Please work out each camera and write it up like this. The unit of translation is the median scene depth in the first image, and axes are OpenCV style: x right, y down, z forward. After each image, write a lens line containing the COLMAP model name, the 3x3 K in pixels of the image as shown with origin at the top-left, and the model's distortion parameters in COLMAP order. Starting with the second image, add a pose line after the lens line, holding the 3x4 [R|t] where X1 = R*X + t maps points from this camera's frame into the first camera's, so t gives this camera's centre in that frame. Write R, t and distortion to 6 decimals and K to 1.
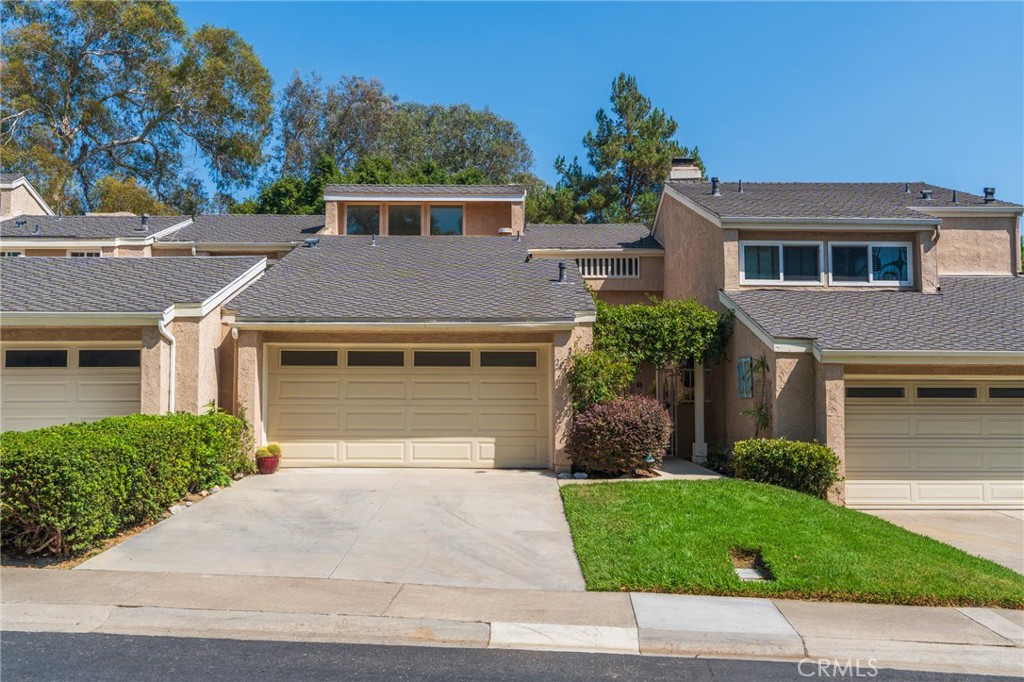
lens RADIAL K [[1048.0, 0, 507.1], [0, 1048.0, 344.2], [0, 0, 1]] dist [0.014345, 0.000000]
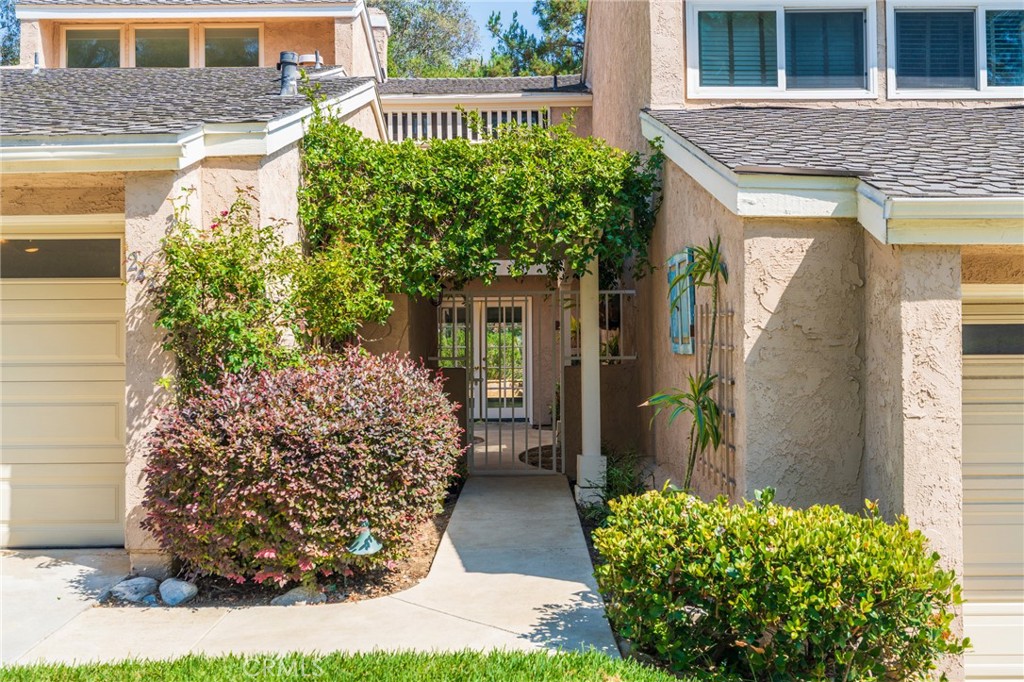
lens RADIAL K [[1048.0, 0, 517.4], [0, 1048.0, 338.3], [0, 0, 1]] dist [0.014345, 0.000000]
pose [[0.999835, -0.009672, -0.015346, 0.177788], [0.010395, 0.998806, 0.047740, 0.026684], [0.014866, -0.047891, 0.998742, 0.626927]]
